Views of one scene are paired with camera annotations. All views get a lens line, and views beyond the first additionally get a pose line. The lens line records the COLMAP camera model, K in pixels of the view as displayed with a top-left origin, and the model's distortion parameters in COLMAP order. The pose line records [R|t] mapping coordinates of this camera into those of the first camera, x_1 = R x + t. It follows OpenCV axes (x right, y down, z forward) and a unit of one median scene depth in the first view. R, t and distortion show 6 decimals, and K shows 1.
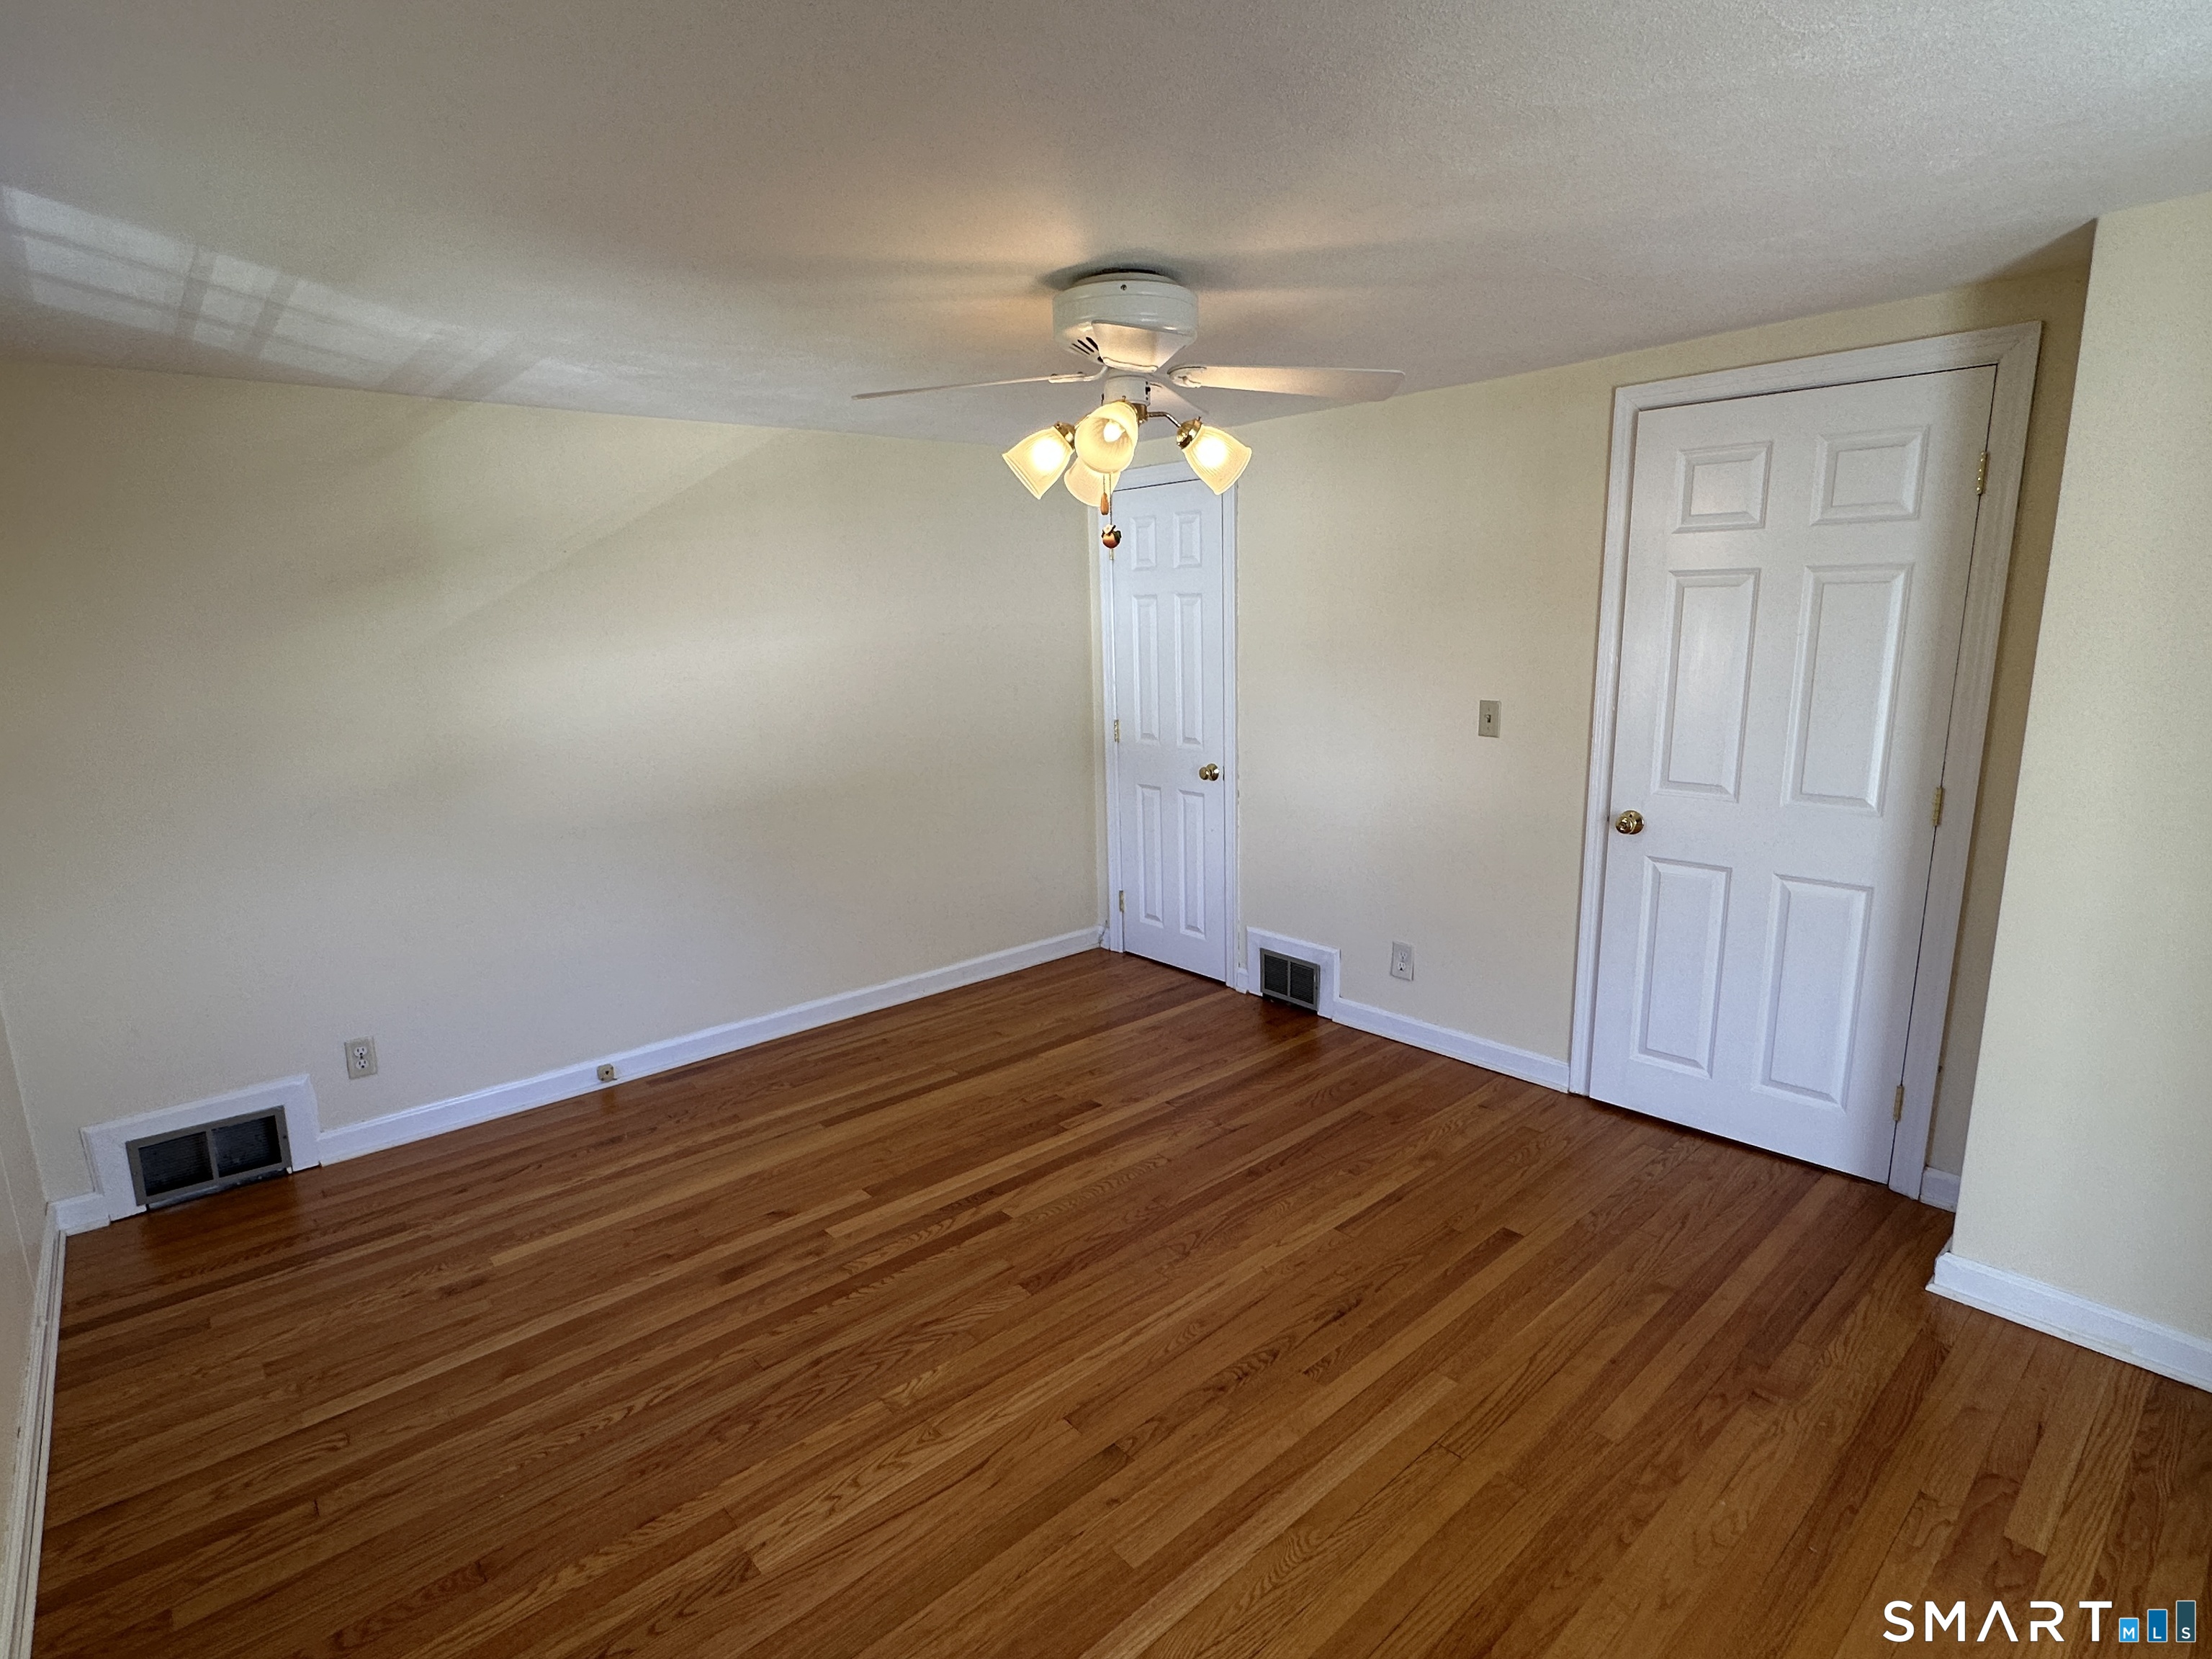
lens RADIAL K [[1095.9, 0, 1101.5], [0, 1095.9, 841.5], [0, 0, 1]] dist [0.000384, 0.000967]
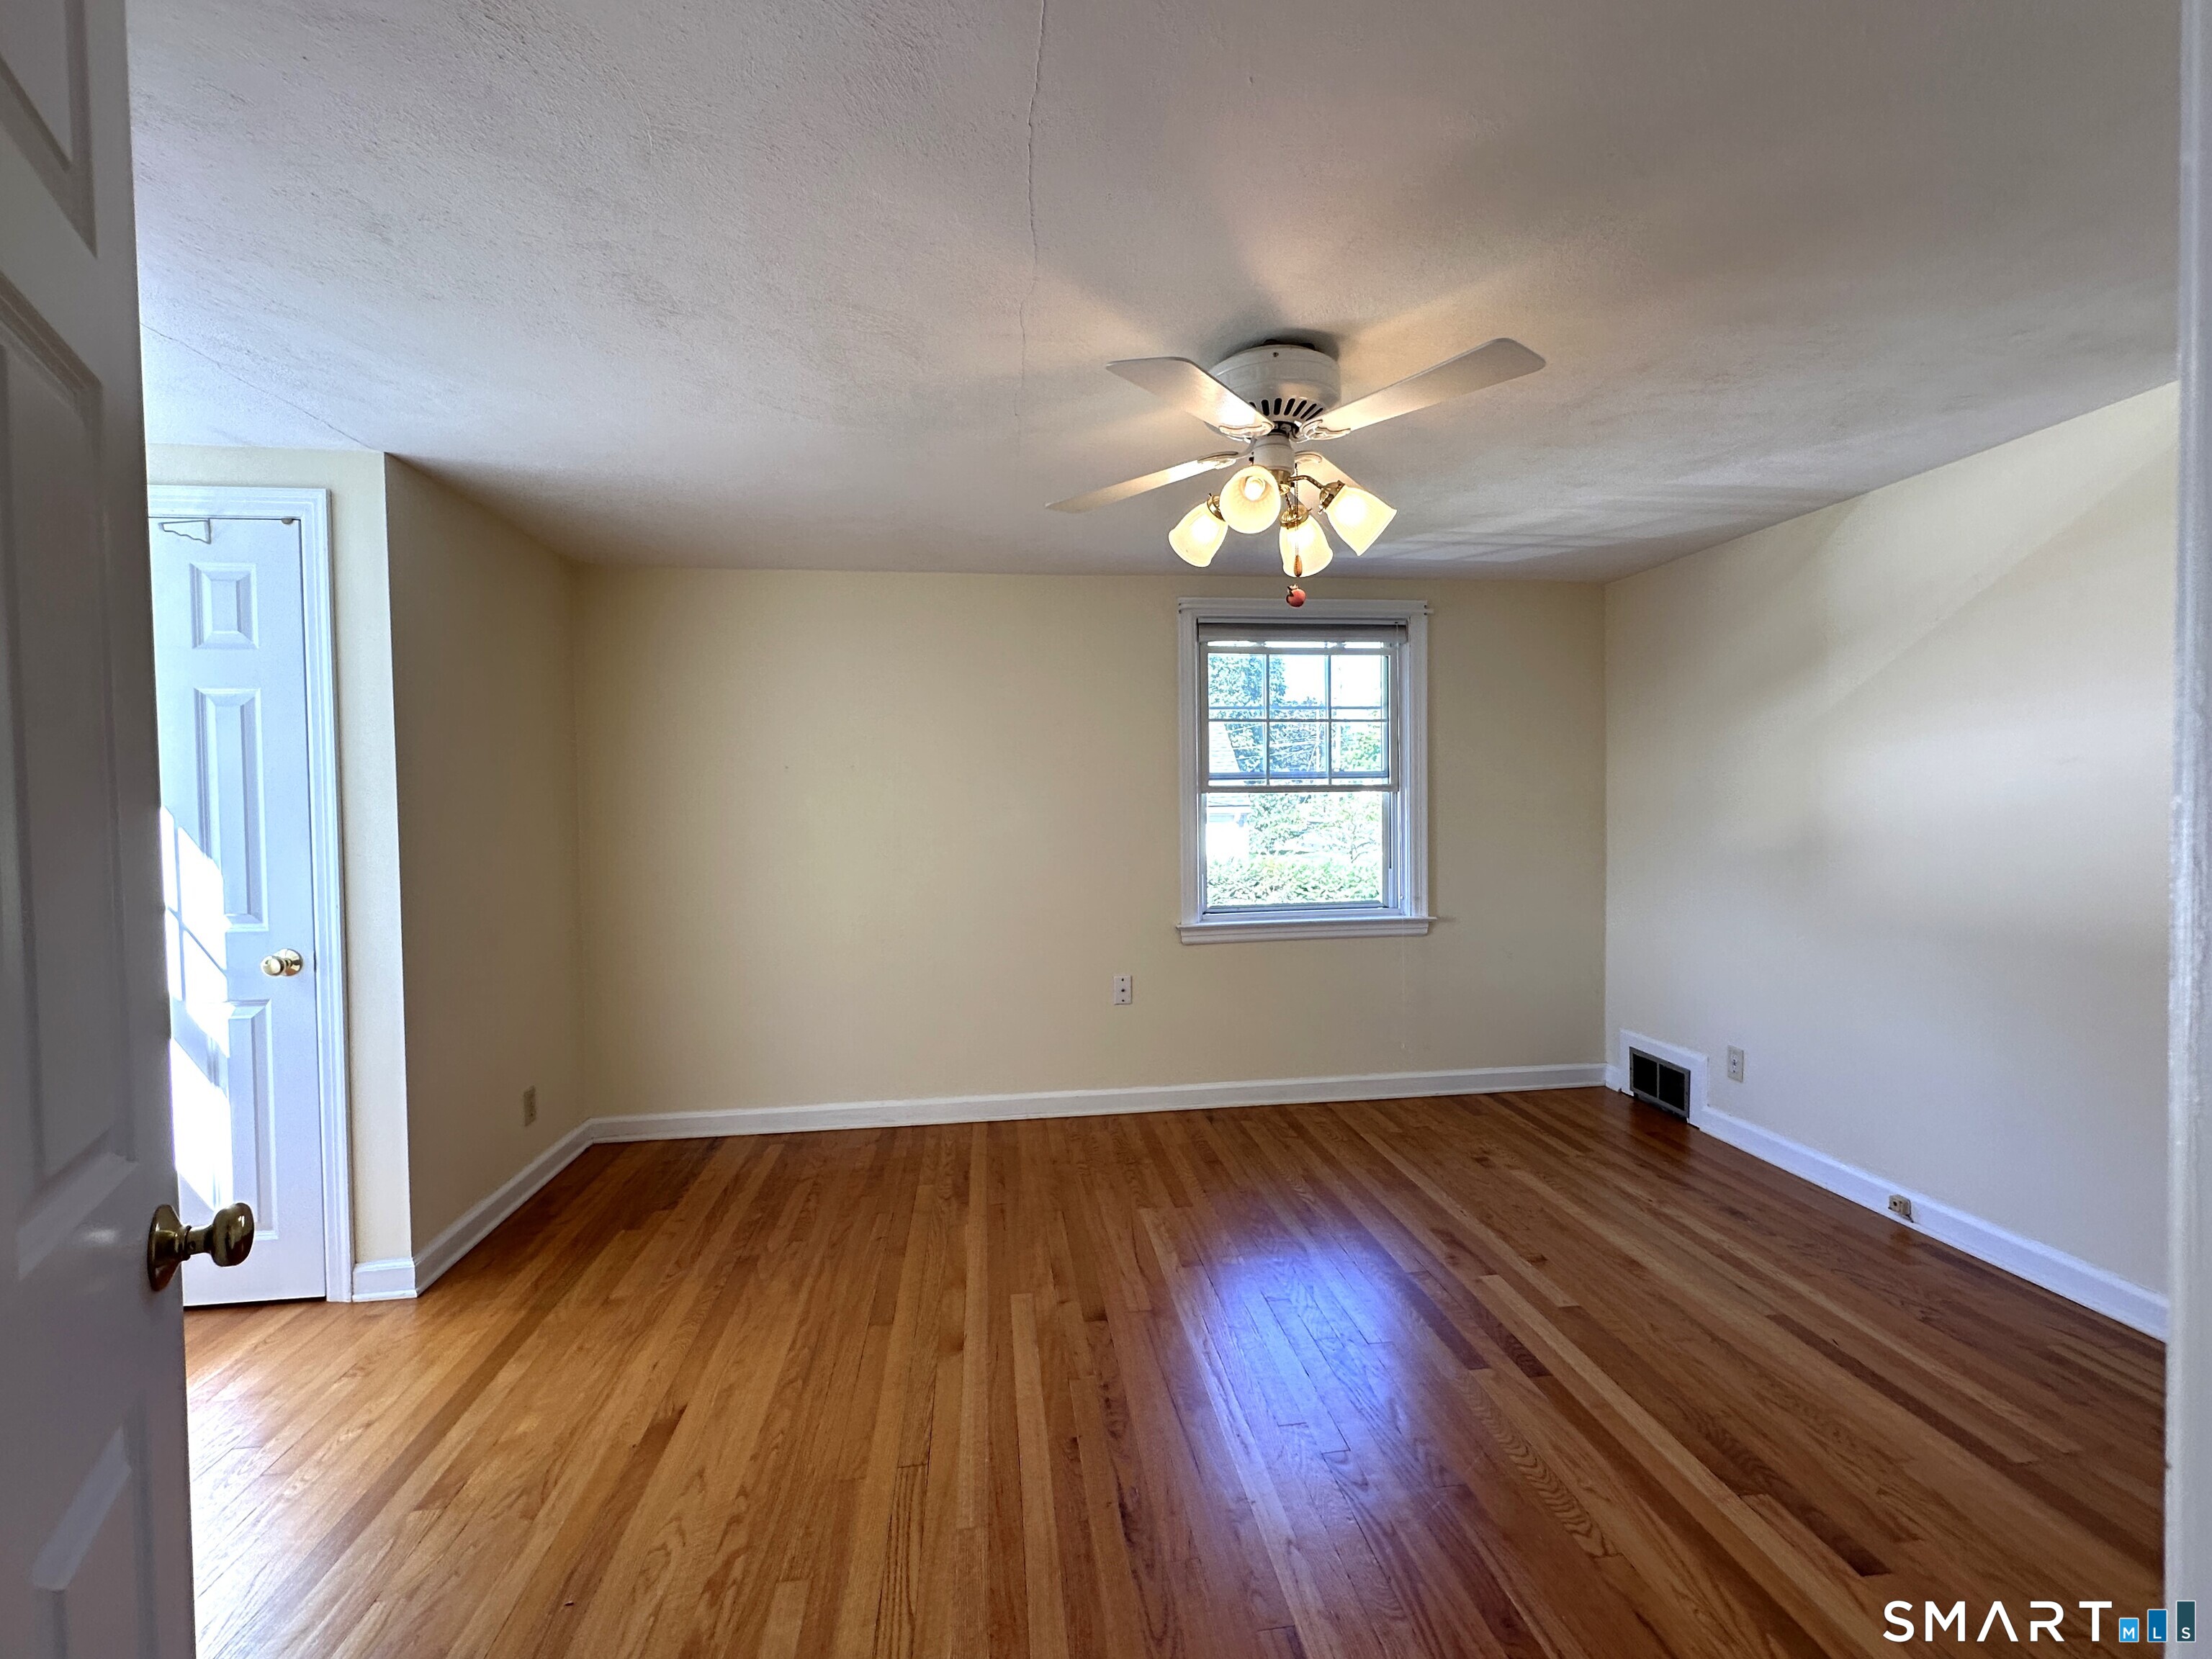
lens RADIAL K [[955.3, 0, 1116.5], [0, 955.3, 824.8], [0, 0, 1]] dist [-0.005067, -0.001143]
pose [[-0.546383, 0.047451, -0.836190, 0.636398], [-0.149687, 0.976787, 0.153237, -0.135679], [0.824051, 0.208893, -0.526597, 1.025141]]
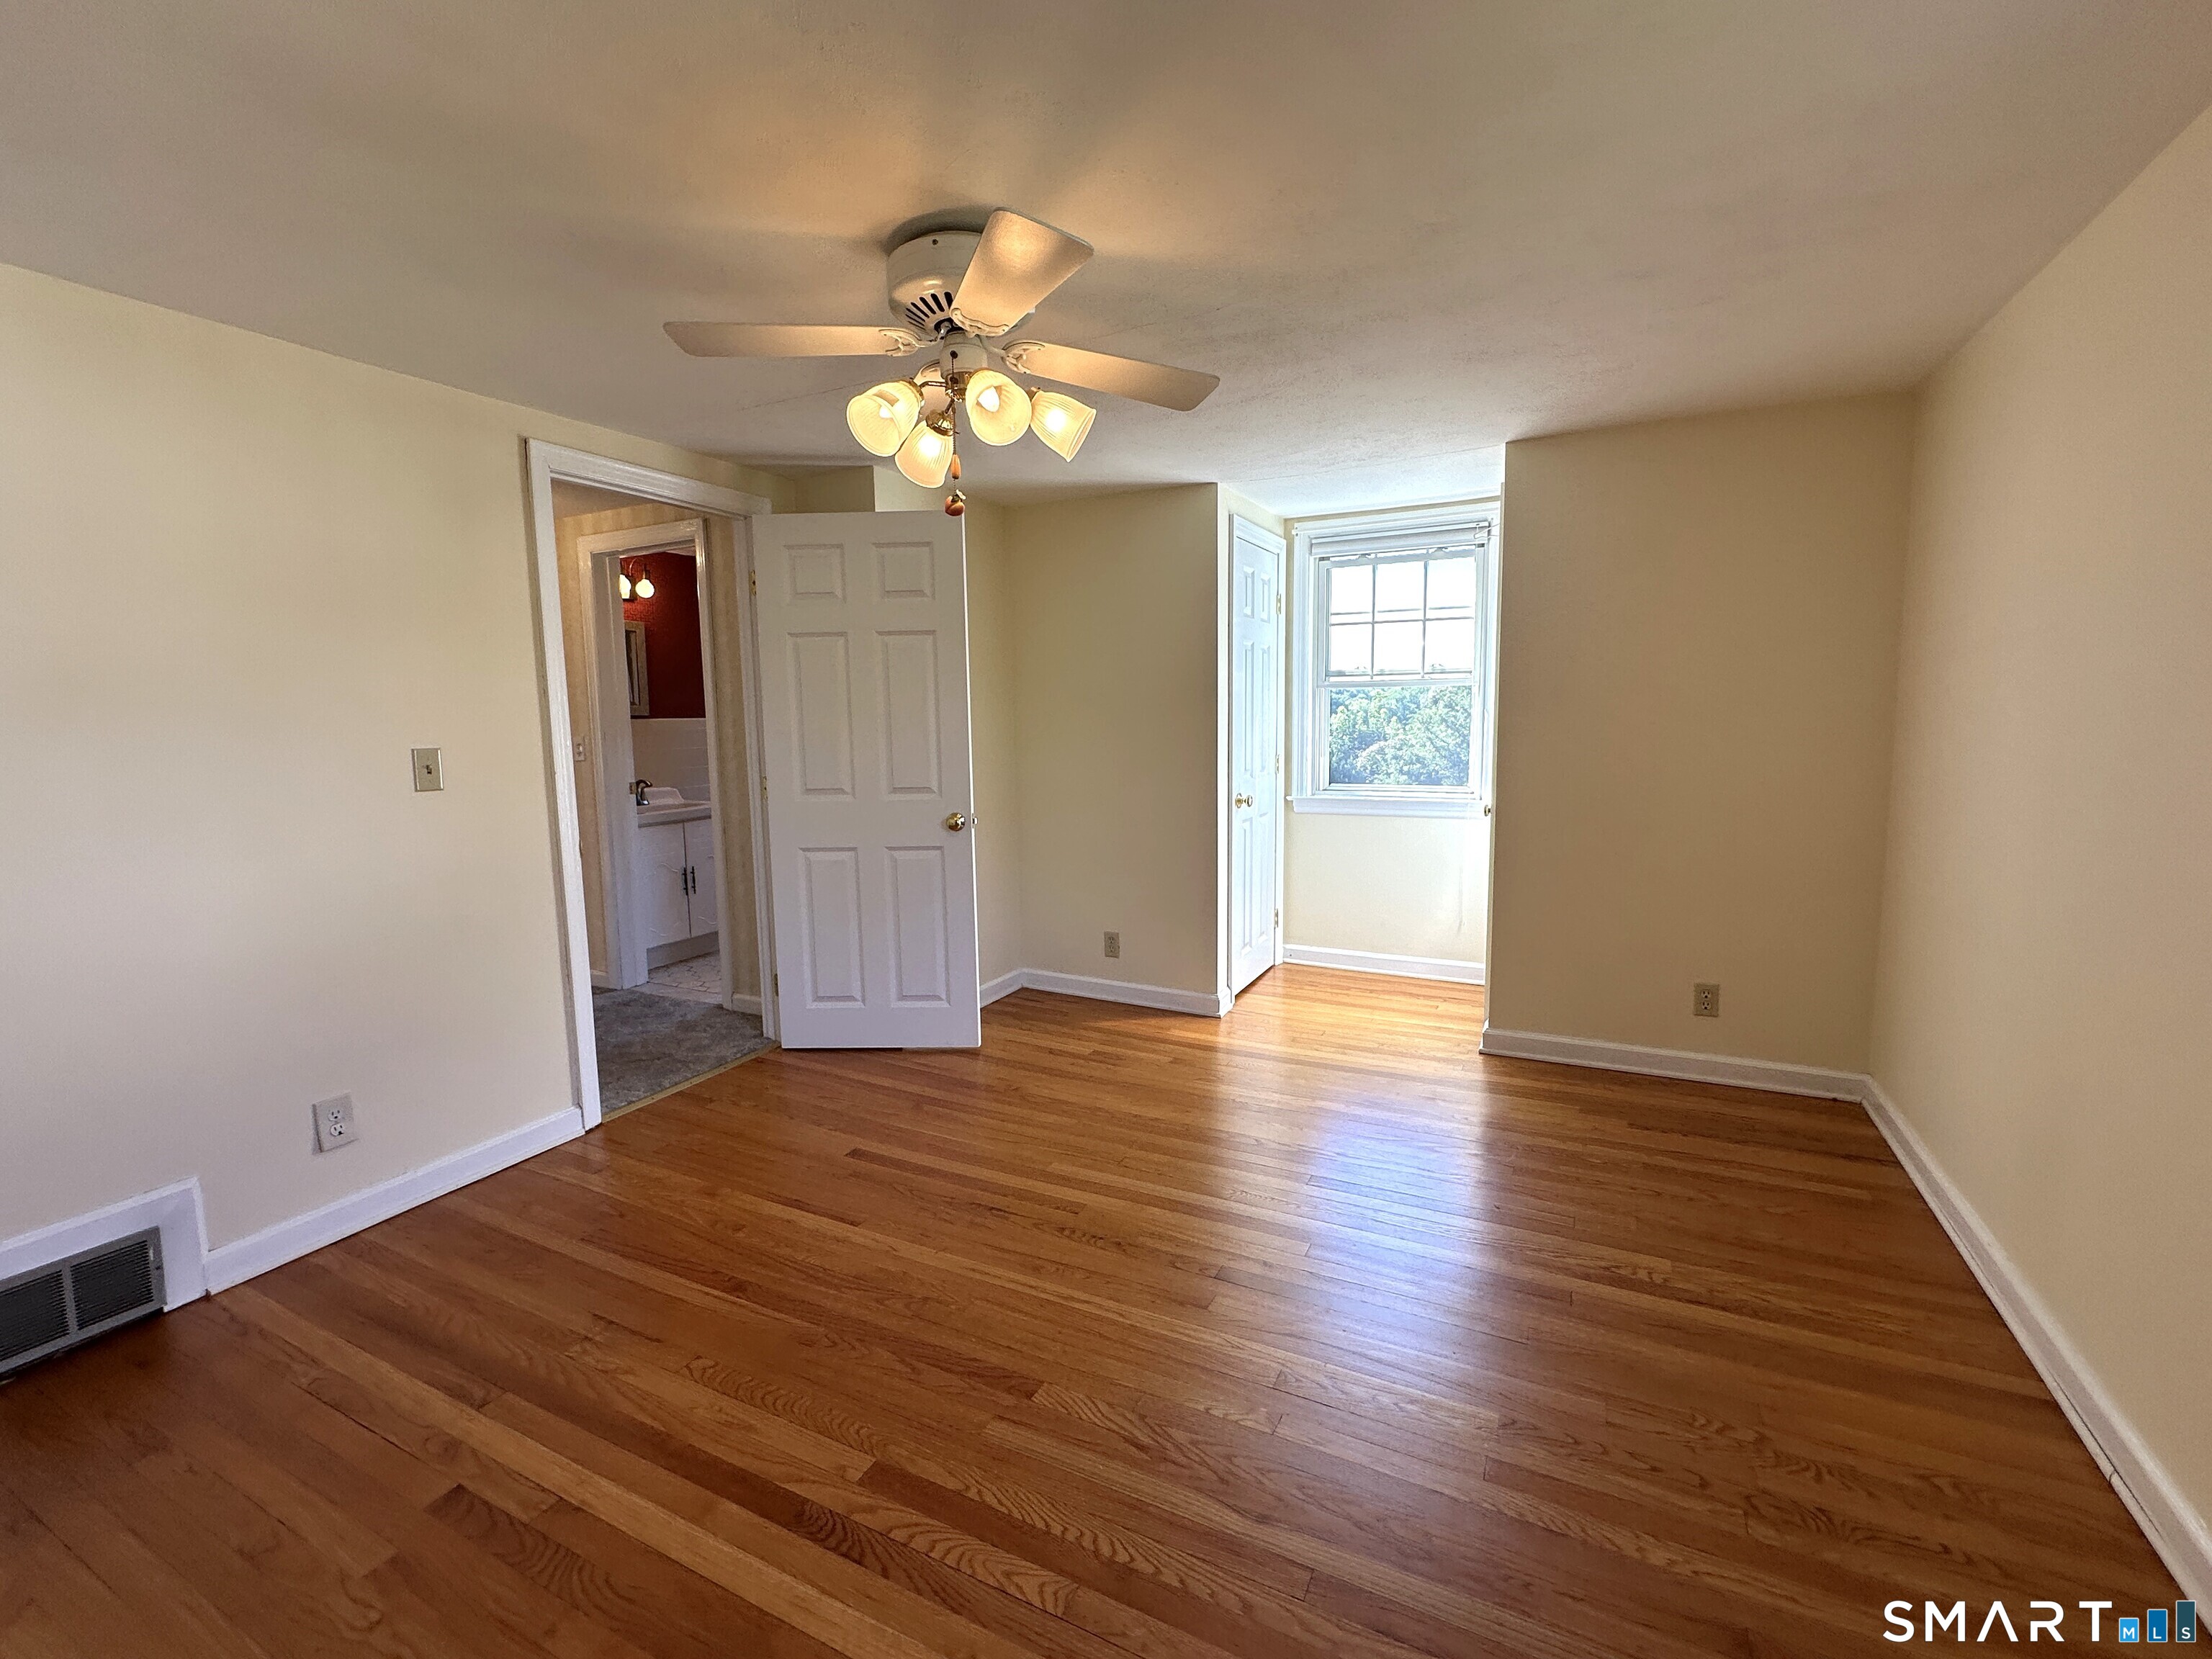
lens RADIAL K [[955.3, 0, 1099.6], [0, 955.3, 826.6], [0, 0, 1]] dist [-0.005067, -0.001143]
pose [[-0.360201, -0.076390, 0.929742, -0.610536], [0.222000, 0.960991, 0.164964, -0.089031], [-0.906075, 0.265822, -0.329191, 0.919482]]
